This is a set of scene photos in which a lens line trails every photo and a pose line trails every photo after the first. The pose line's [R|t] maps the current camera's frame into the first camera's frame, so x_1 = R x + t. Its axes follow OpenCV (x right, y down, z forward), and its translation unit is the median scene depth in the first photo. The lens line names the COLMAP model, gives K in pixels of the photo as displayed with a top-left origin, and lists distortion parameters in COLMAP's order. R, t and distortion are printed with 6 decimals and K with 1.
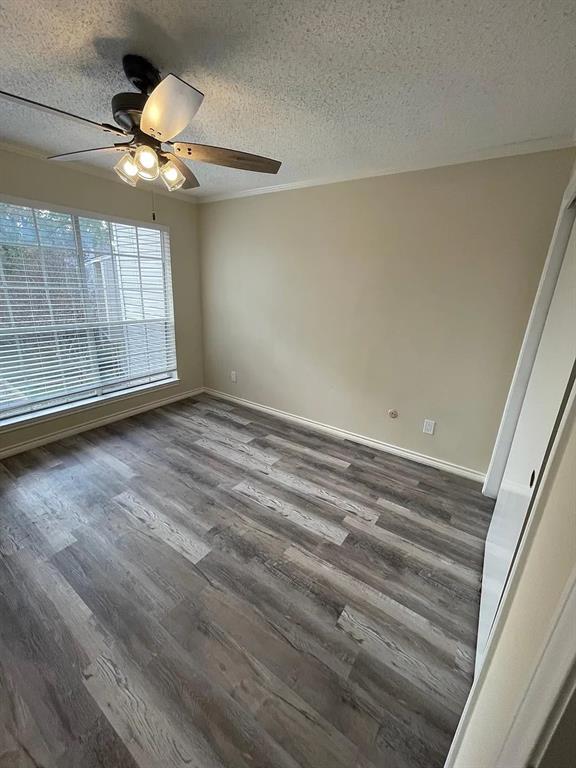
lens RADIAL K [[311.6, 0, 286.9], [0, 311.6, 380.0], [0, 0, 1]] dist [-0.003940, -0.000034]
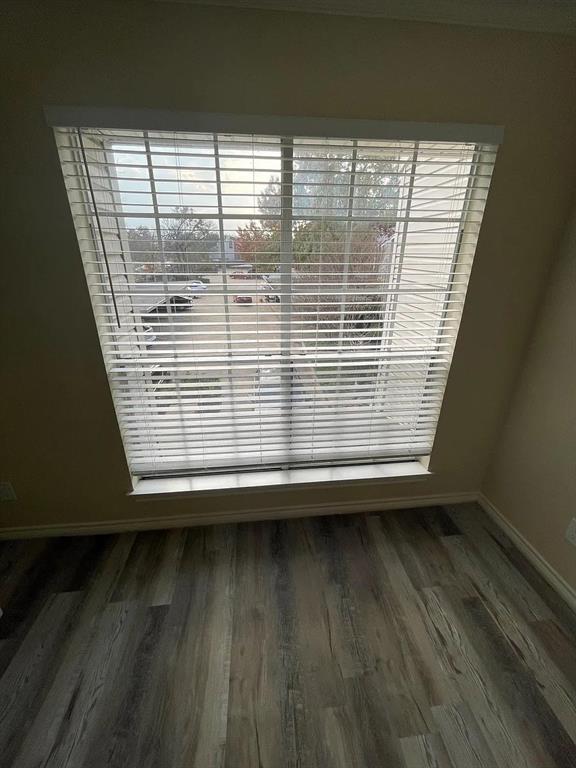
lens RADIAL K [[311.6, 0, 286.9], [0, 311.6, 380.0], [0, 0, 1]] dist [-0.003940, -0.000034]
pose [[0.651629, 0.249454, -0.716347, -0.255030], [-0.204158, 0.967207, 0.151098, -0.250176], [0.730548, 0.047788, 0.681188, 0.705225]]
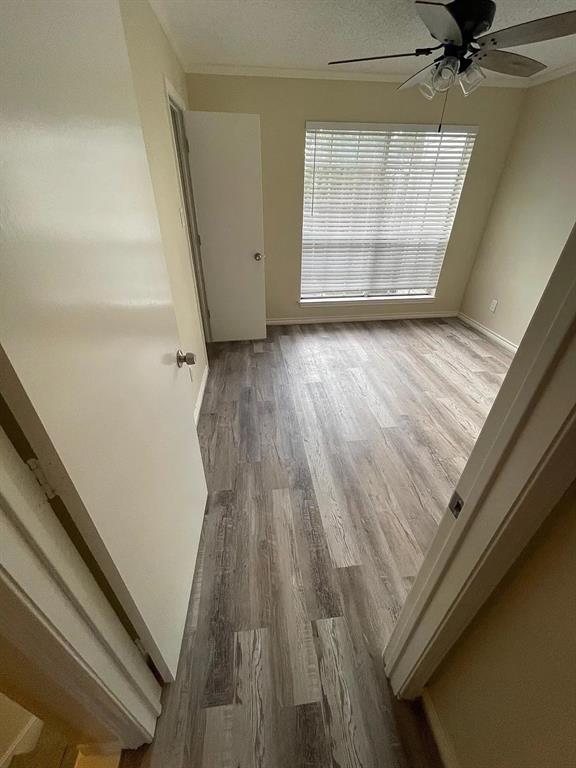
lens RADIAL K [[311.6, 0, 286.9], [0, 311.6, 380.0], [0, 0, 1]] dist [-0.003940, -0.000034]
pose [[0.662533, 0.366465, -0.653263, 0.149373], [-0.201611, 0.927204, 0.315668, 0.036315], [0.721390, -0.077435, 0.688187, -0.130286]]
